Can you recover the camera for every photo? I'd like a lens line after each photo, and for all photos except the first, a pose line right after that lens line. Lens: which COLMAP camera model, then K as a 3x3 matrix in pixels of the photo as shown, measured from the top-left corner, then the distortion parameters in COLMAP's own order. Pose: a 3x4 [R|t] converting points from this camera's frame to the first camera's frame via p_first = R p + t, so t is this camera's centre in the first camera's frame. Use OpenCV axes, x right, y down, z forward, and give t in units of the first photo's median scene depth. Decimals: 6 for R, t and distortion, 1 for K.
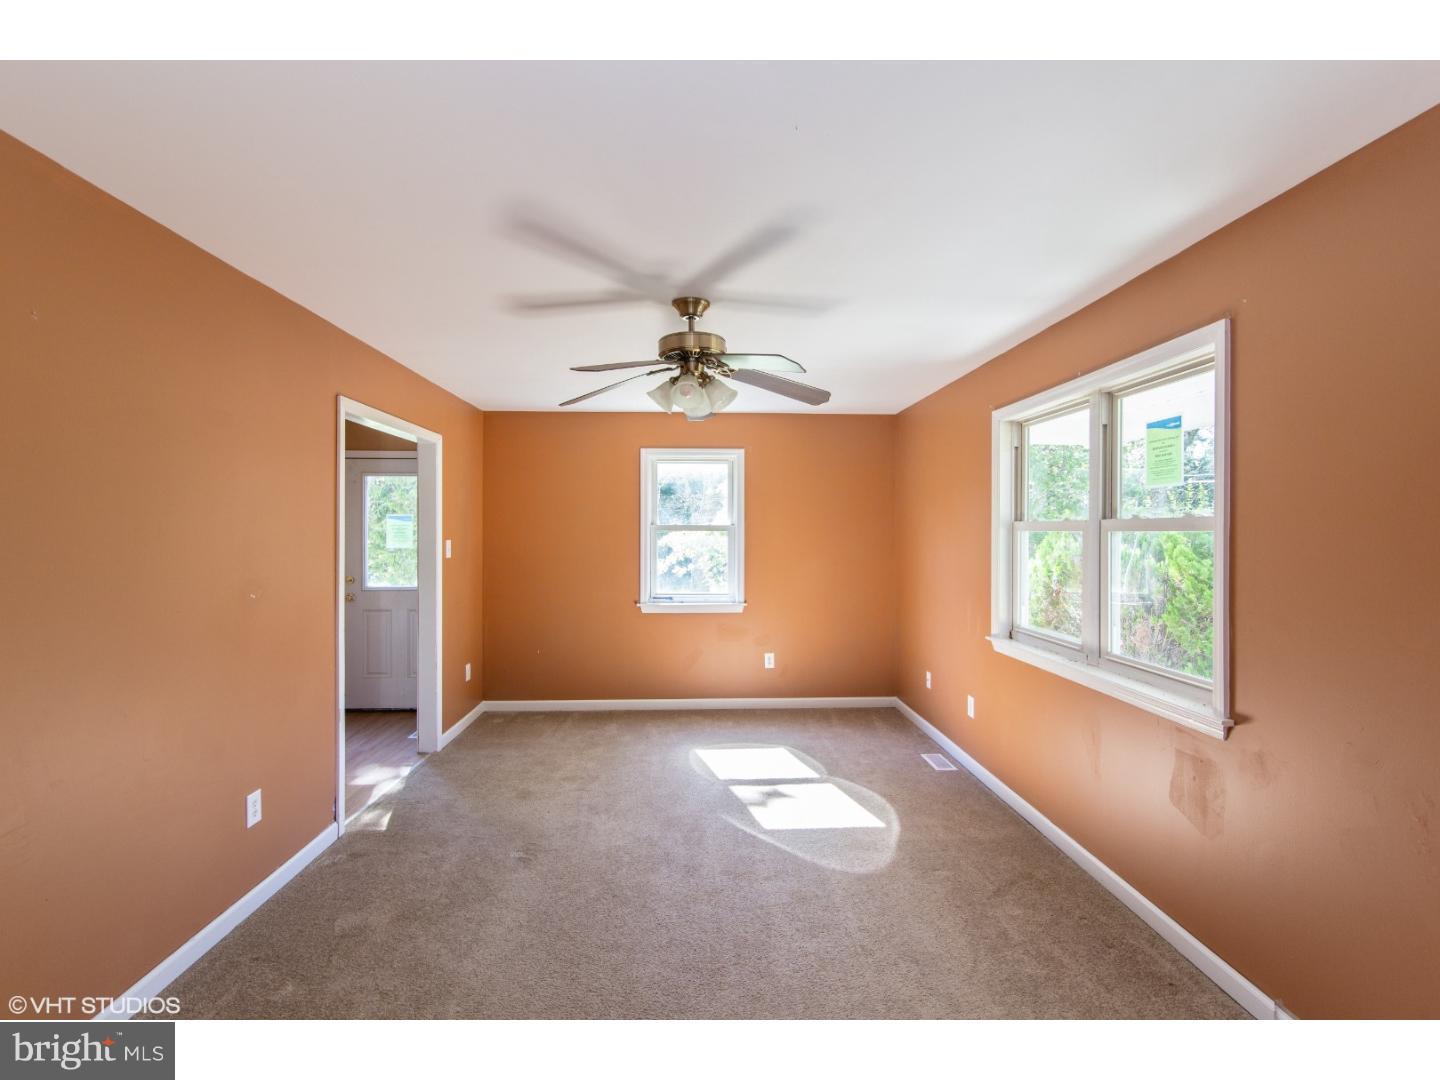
lens RADIAL K [[655.8, 0, 718.1], [0, 655.8, 535.0], [0, 0, 1]] dist [0.000749, -0.000004]
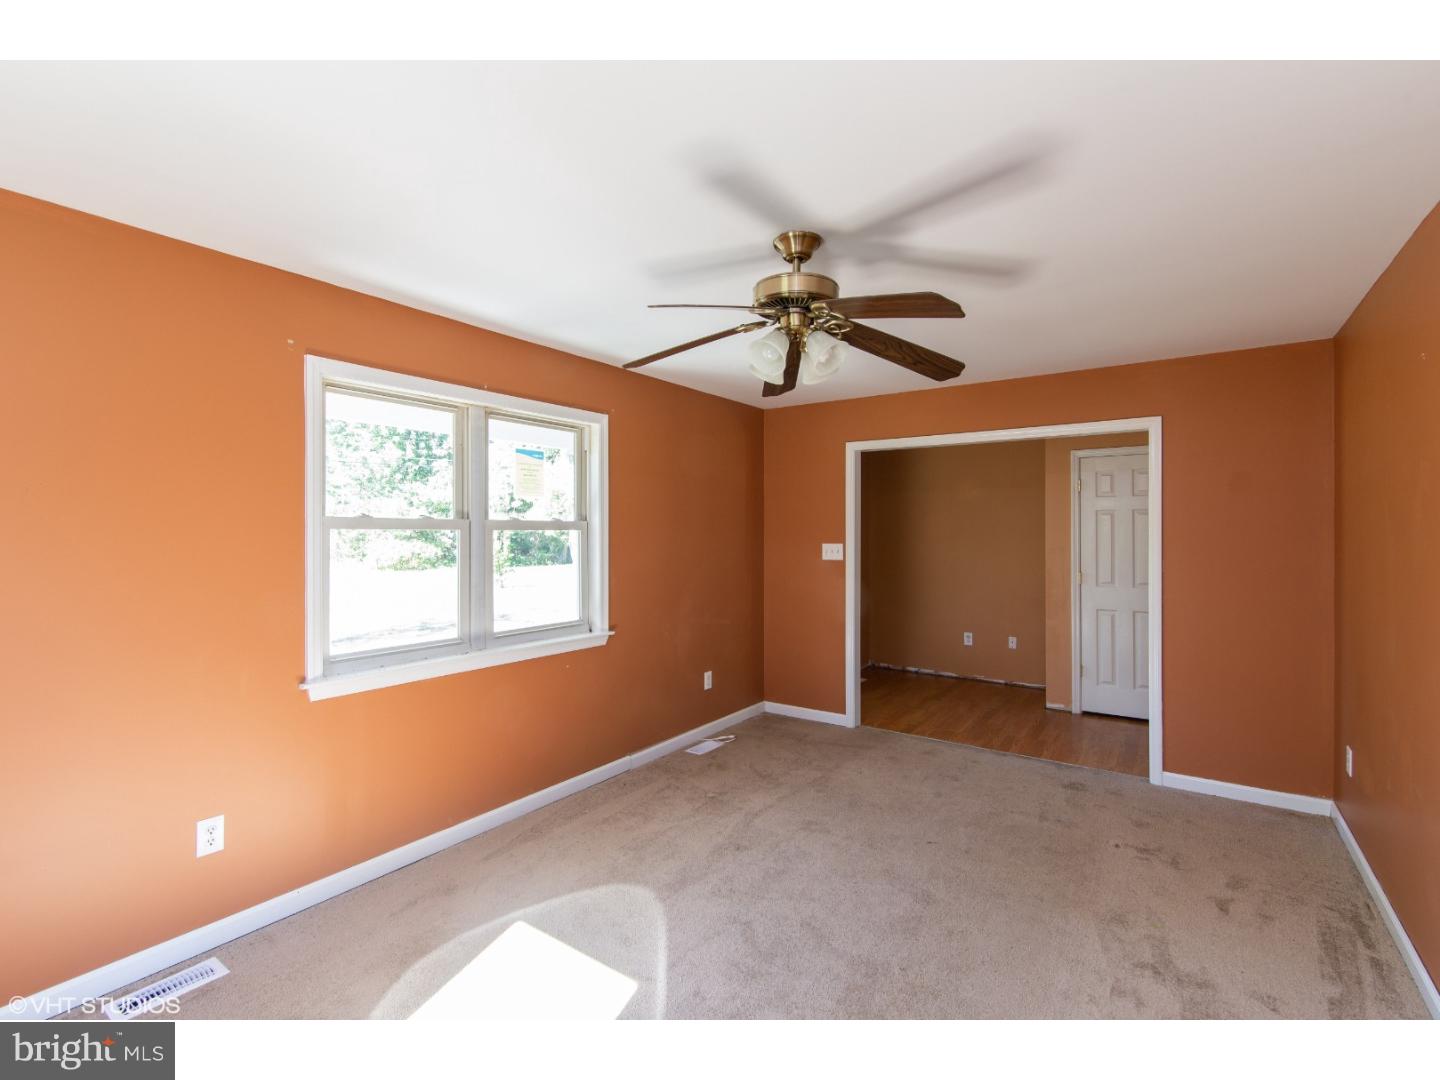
lens RADIAL K [[648.0, 0, 727.7], [0, 648.0, 531.5], [0, 0, 1]] dist [0.001683, -0.000180]
pose [[-0.792865, -0.001563, 0.609396, -0.317705], [0.003024, 0.999974, 0.006499, -0.006338], [-0.609390, 0.006995, -0.792840, 1.175917]]
